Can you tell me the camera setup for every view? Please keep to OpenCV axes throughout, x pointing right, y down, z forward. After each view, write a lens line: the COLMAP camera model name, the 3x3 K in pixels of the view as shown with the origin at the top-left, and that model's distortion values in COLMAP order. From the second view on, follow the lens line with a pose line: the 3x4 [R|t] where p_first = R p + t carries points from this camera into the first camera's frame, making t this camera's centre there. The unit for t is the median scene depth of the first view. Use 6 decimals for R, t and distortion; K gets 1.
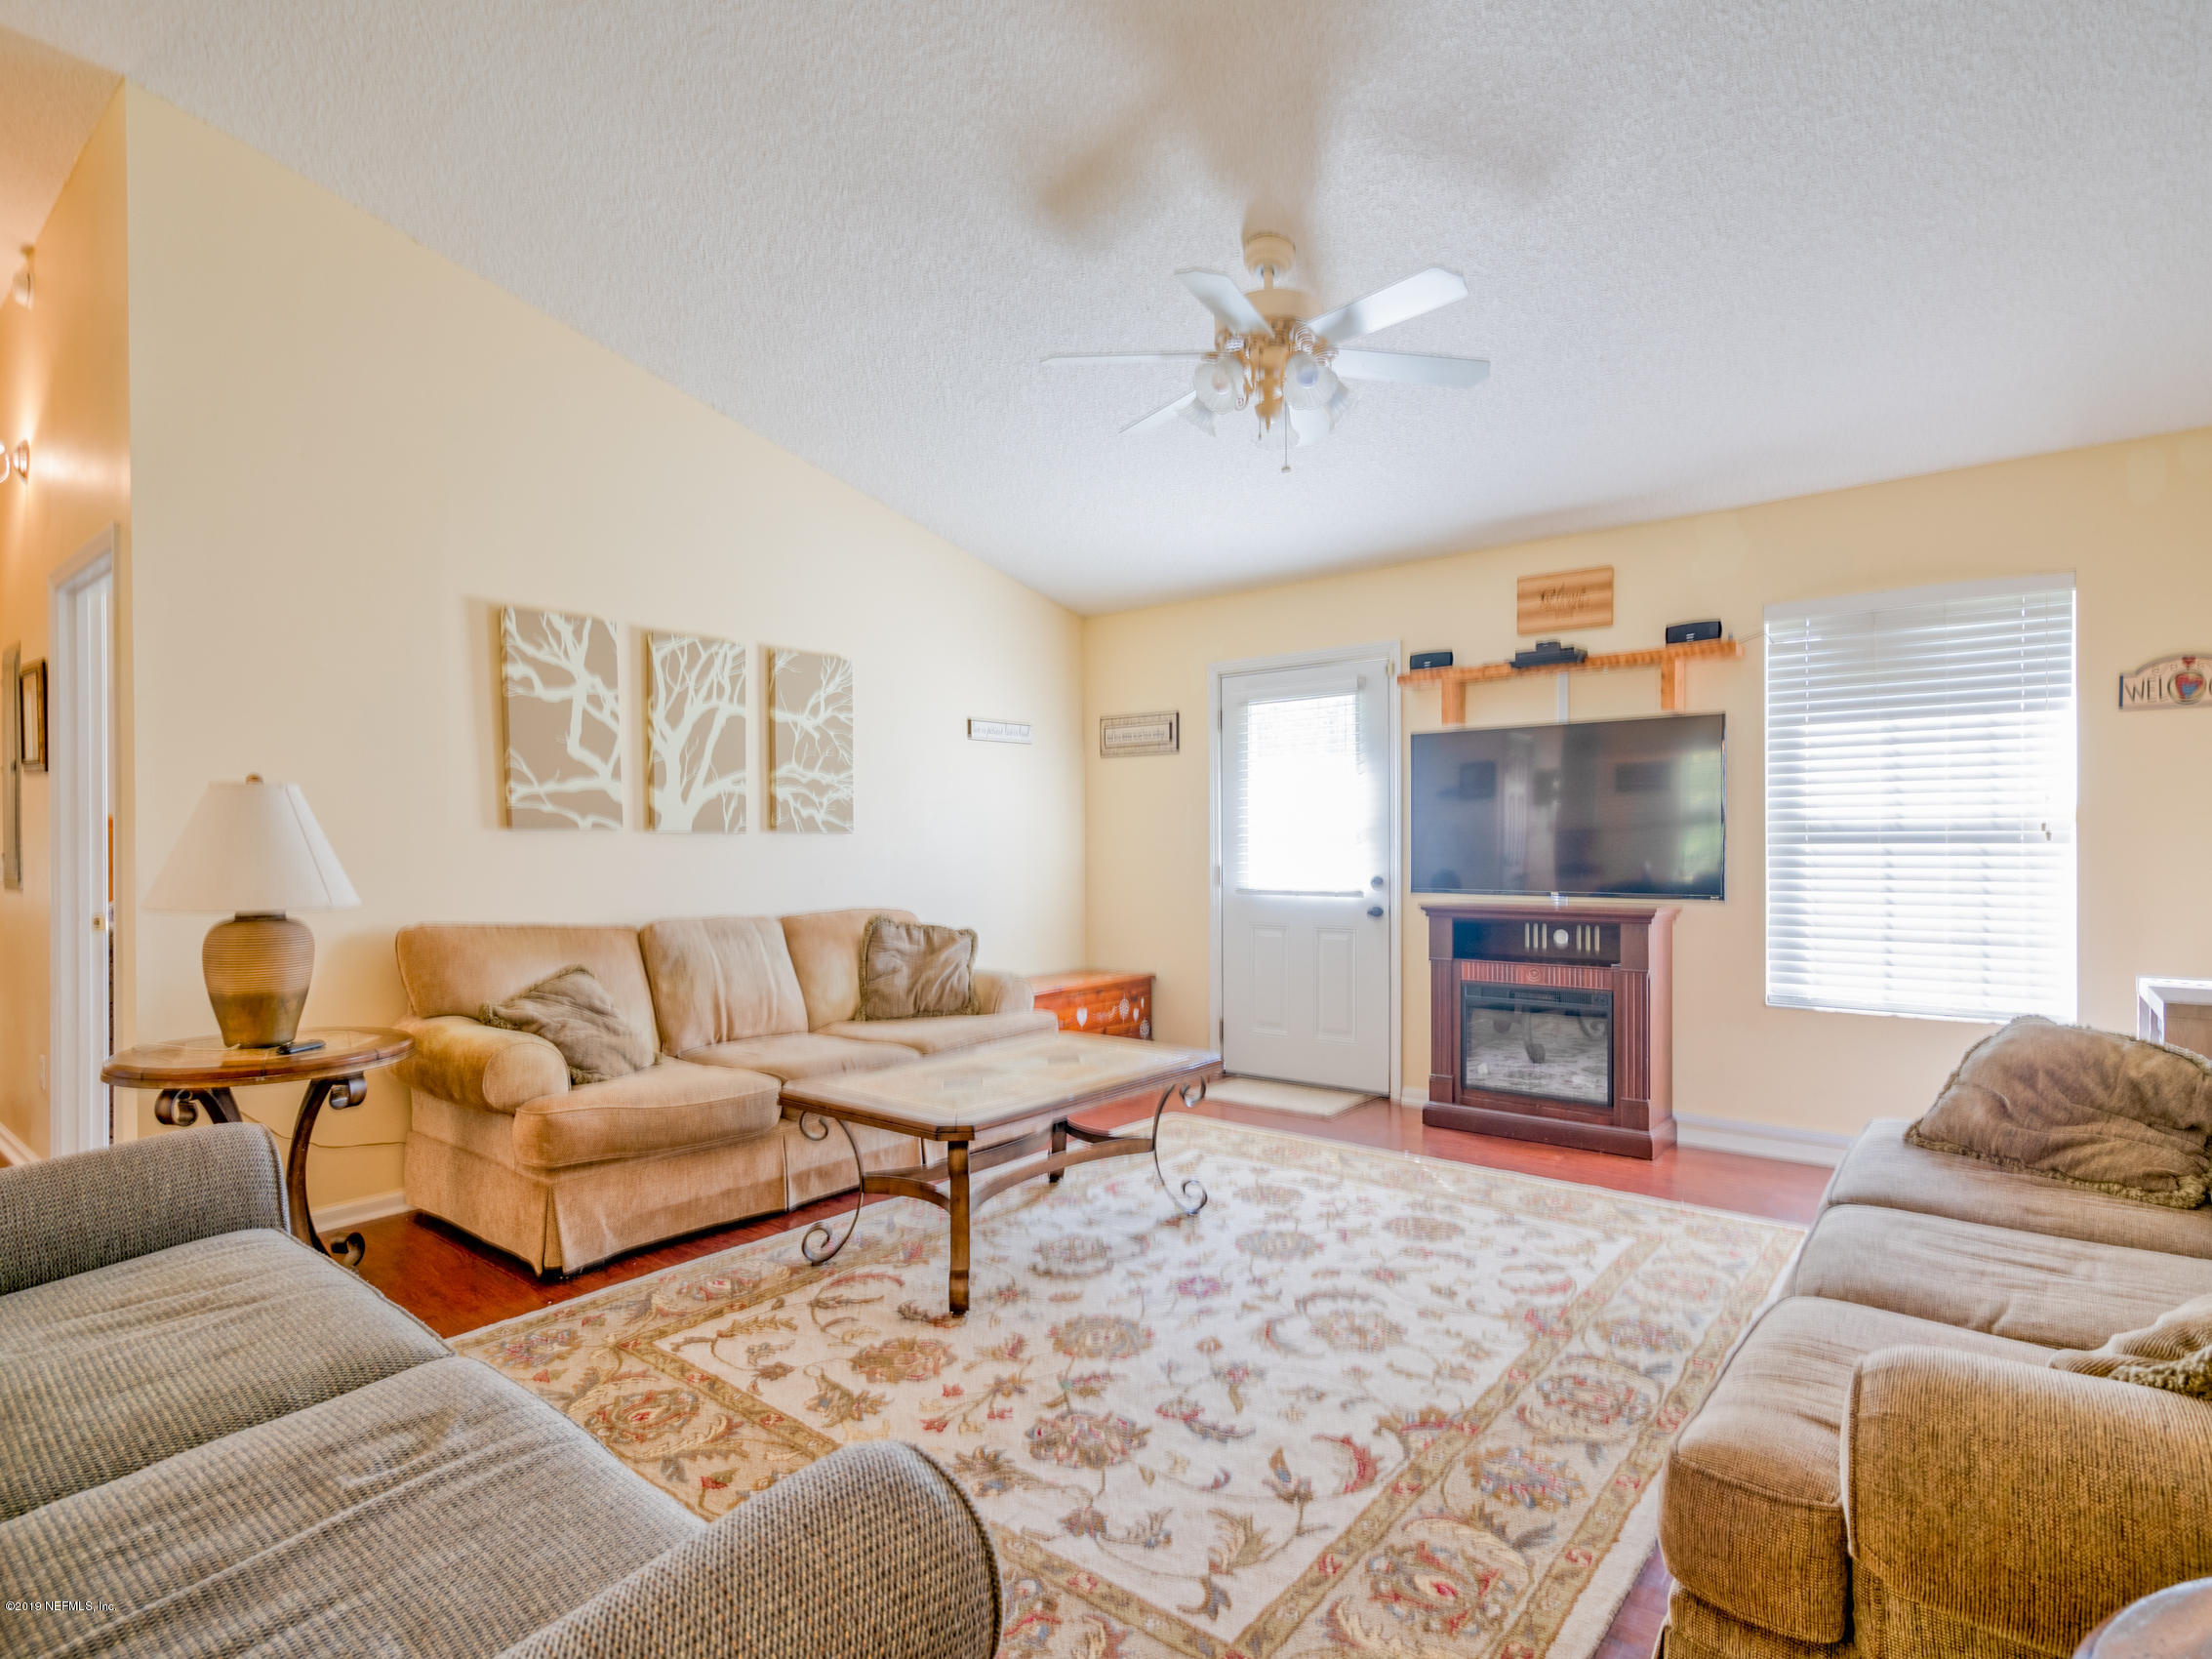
lens RADIAL K [[1149.4, 0, 1098.8], [0, 1149.4, 841.4], [0, 0, 1]] dist [-0.006685, 0.004695]
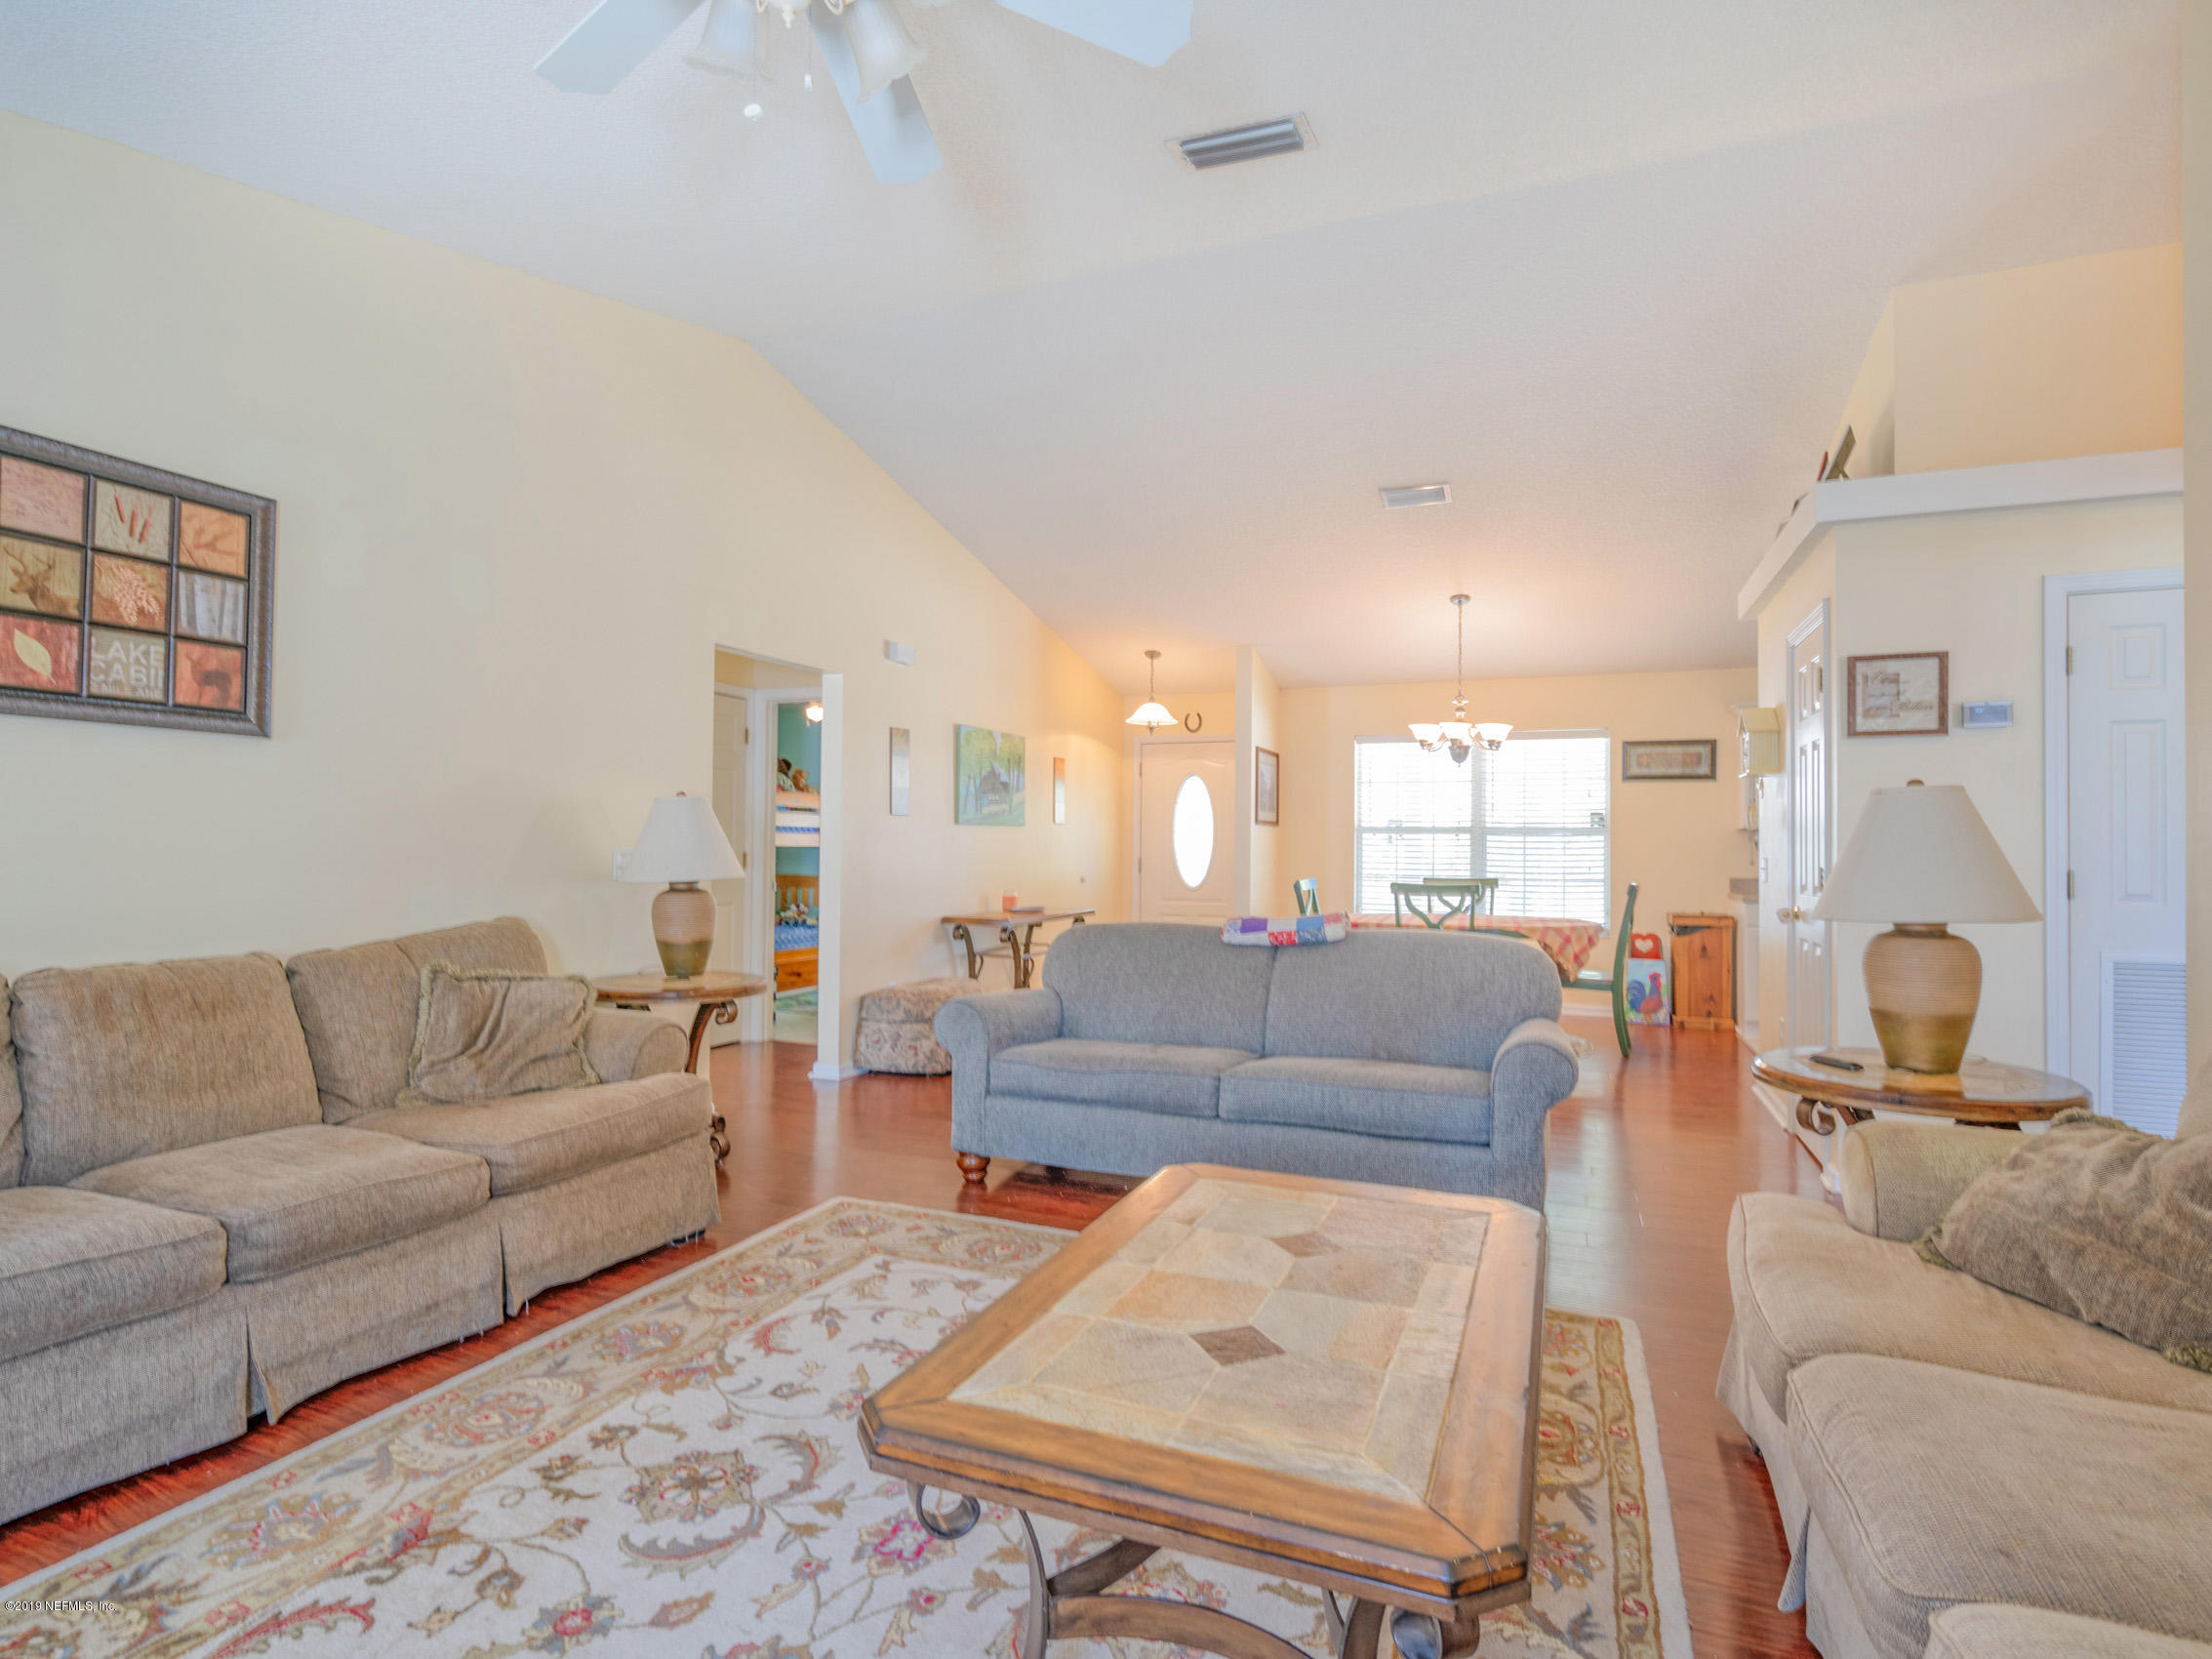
lens RADIAL K [[1149.4, 0, 1110.1], [0, 1149.4, 832.5], [0, 0, 1]] dist [-0.006685, 0.004695]
pose [[-0.956993, -0.005981, -0.290049, 0.121759], [-0.000762, 0.999836, -0.018106, 0.003699], [0.290110, -0.017106, -0.956840, 1.201884]]
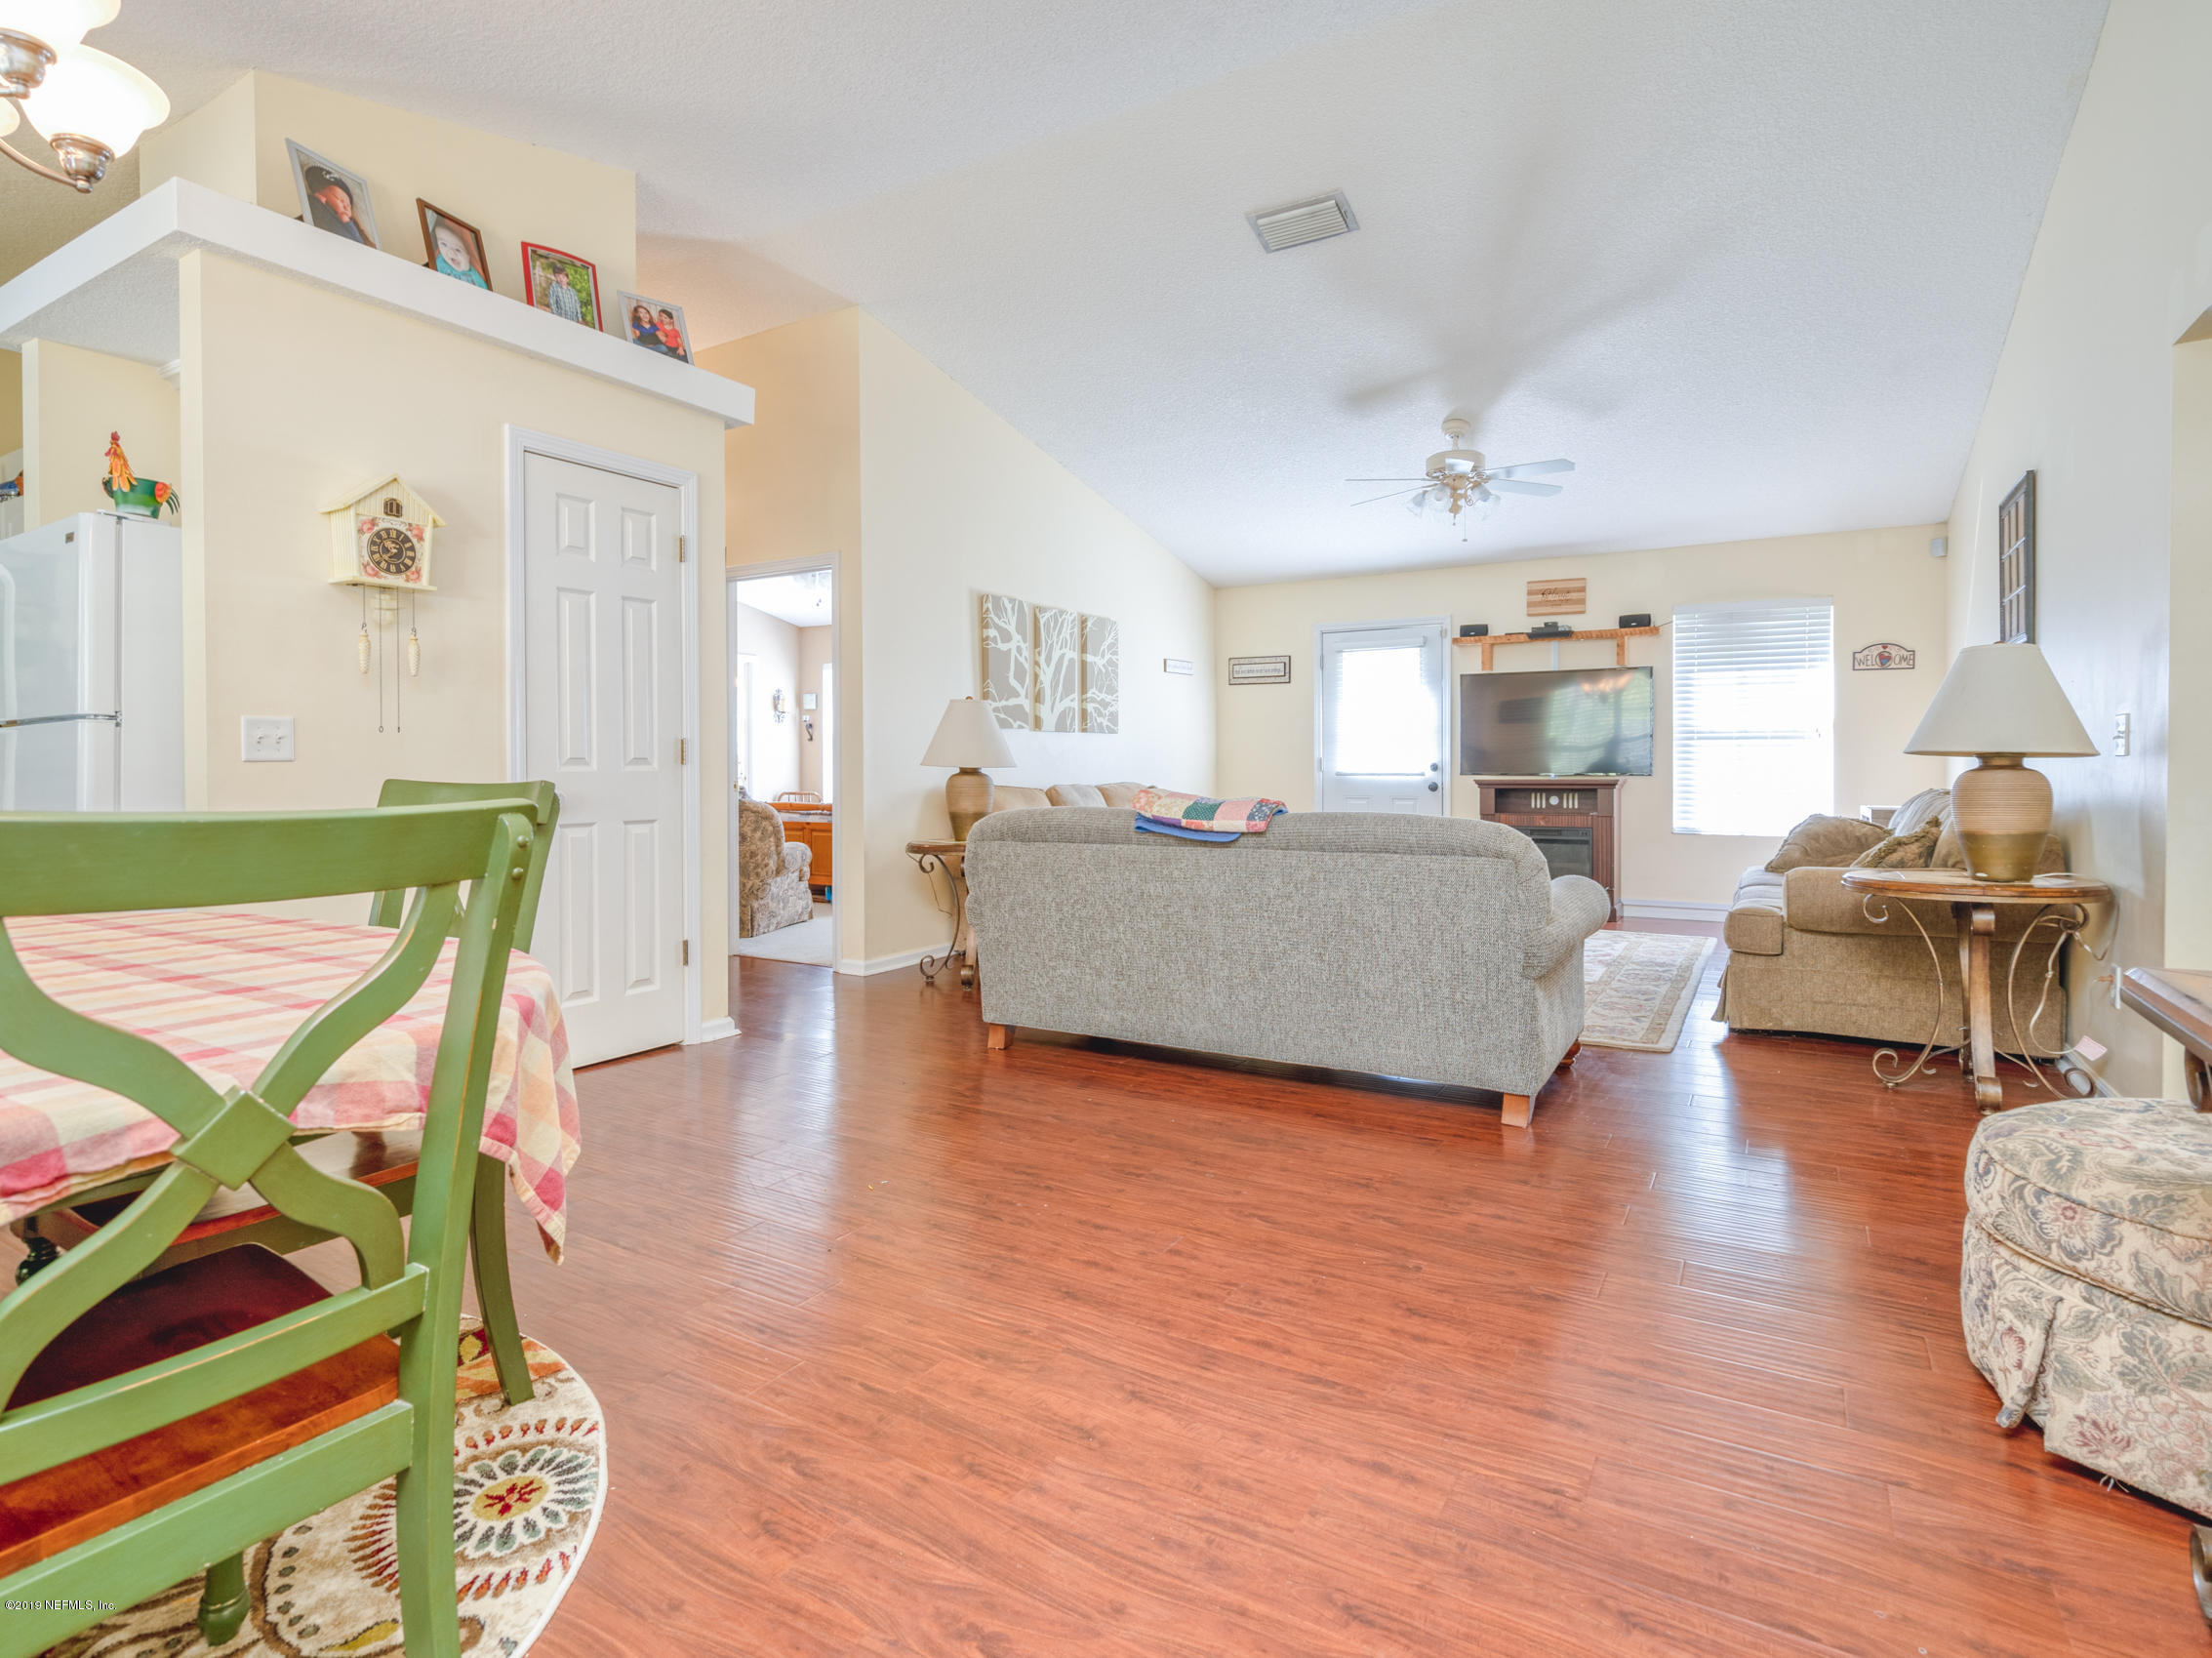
lens RADIAL K [[1149.4, 0, 1095.8], [0, 1149.4, 760.4], [0, 0, 1]] dist [-0.006685, 0.004695]
pose [[0.989672, 0.002980, 0.143318, -0.545445], [-0.003225, 0.999994, 0.001479, 0.030418], [-0.143313, -0.001926, 0.989676, -0.613580]]
